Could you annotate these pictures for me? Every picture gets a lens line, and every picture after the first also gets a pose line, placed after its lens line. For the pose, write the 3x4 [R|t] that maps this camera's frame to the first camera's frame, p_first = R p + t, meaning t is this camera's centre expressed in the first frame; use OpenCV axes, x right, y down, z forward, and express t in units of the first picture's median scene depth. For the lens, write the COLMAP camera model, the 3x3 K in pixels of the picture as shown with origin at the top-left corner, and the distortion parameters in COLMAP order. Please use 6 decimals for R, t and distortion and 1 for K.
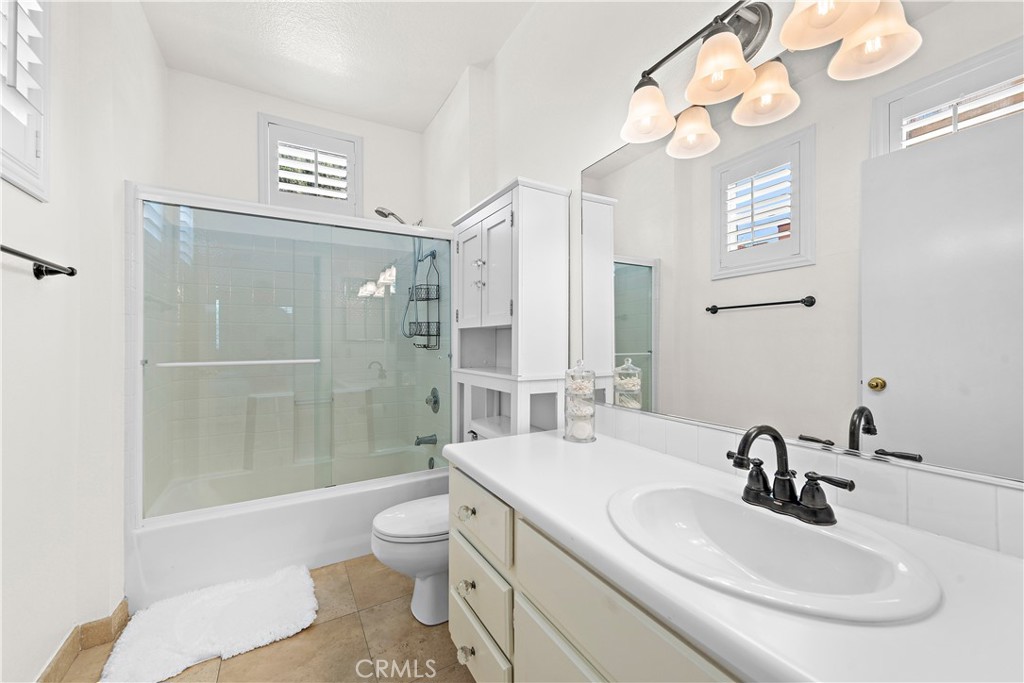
lens RADIAL K [[397.2, 0, 514.9], [0, 397.2, 348.2], [0, 0, 1]] dist [0.017472, -0.005845]
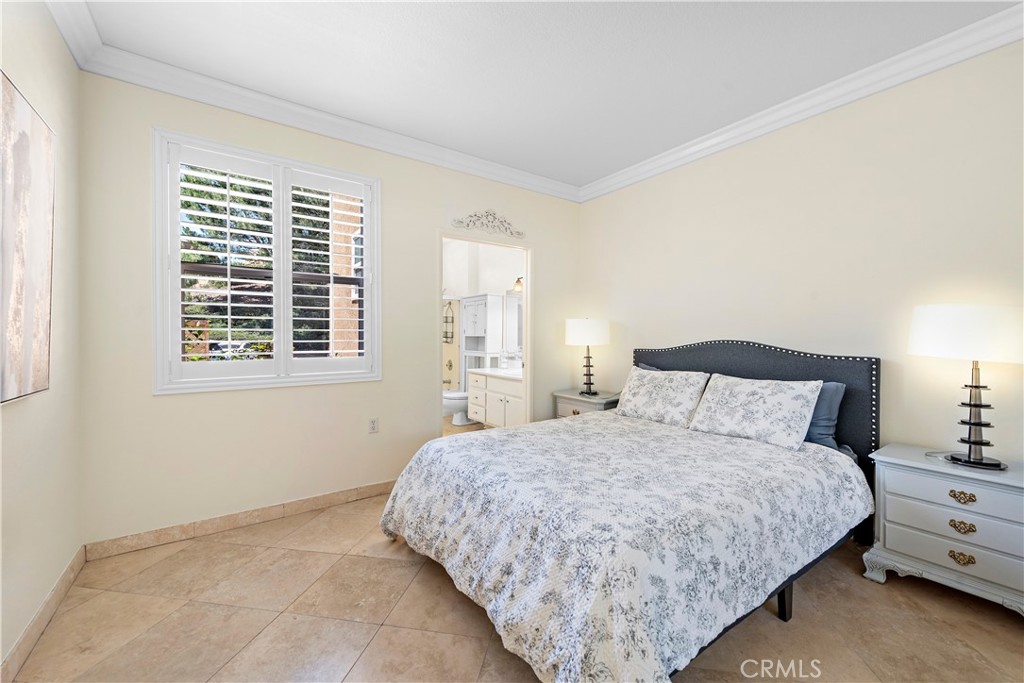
lens RADIAL K [[397.2, 0, 514.9], [0, 397.2, 348.2], [0, 0, 1]] dist [0.017472, -0.005845]
pose [[0.995268, 0.004852, 0.097049, -0.063754], [-0.006283, 0.999876, 0.014447, -0.007405], [-0.096967, -0.014988, 0.995175, -1.835931]]
